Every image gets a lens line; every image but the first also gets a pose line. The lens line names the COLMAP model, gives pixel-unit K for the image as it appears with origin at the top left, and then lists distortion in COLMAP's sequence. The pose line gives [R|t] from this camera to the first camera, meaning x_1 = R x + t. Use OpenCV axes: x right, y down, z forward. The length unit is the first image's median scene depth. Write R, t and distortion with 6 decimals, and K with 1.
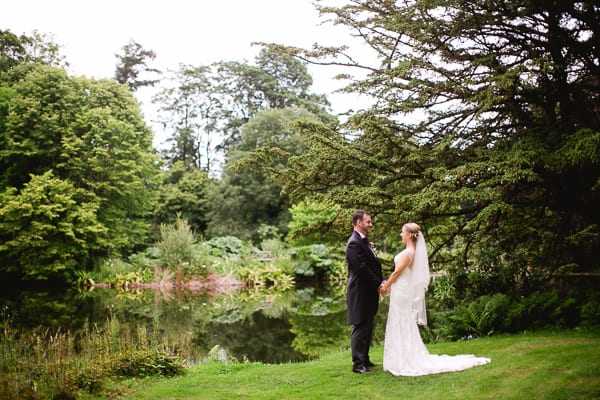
lens RADIAL K [[869.9, 0, 300.0], [0, 869.9, 200.0], [0, 0, 1]] dist [-0.156006, 0.172567]
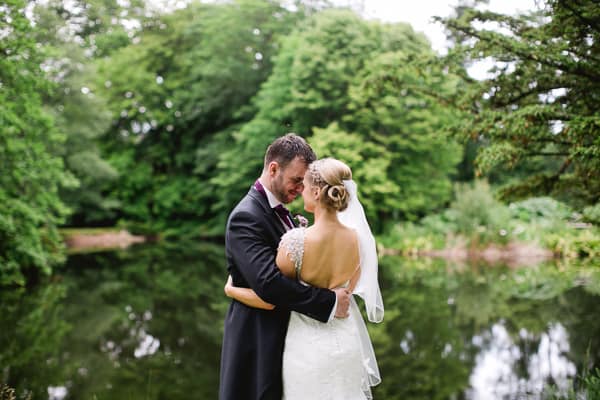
lens RADIAL K [[869.9, 0, 300.0], [0, 869.9, 200.0], [0, 0, 1]] dist [-0.156006, 0.172567]
pose [[0.909526, 0.010187, -0.415522, 0.057353], [0.008698, 0.999014, 0.043530, 0.005636], [0.415556, -0.043206, 0.908541, 0.144472]]
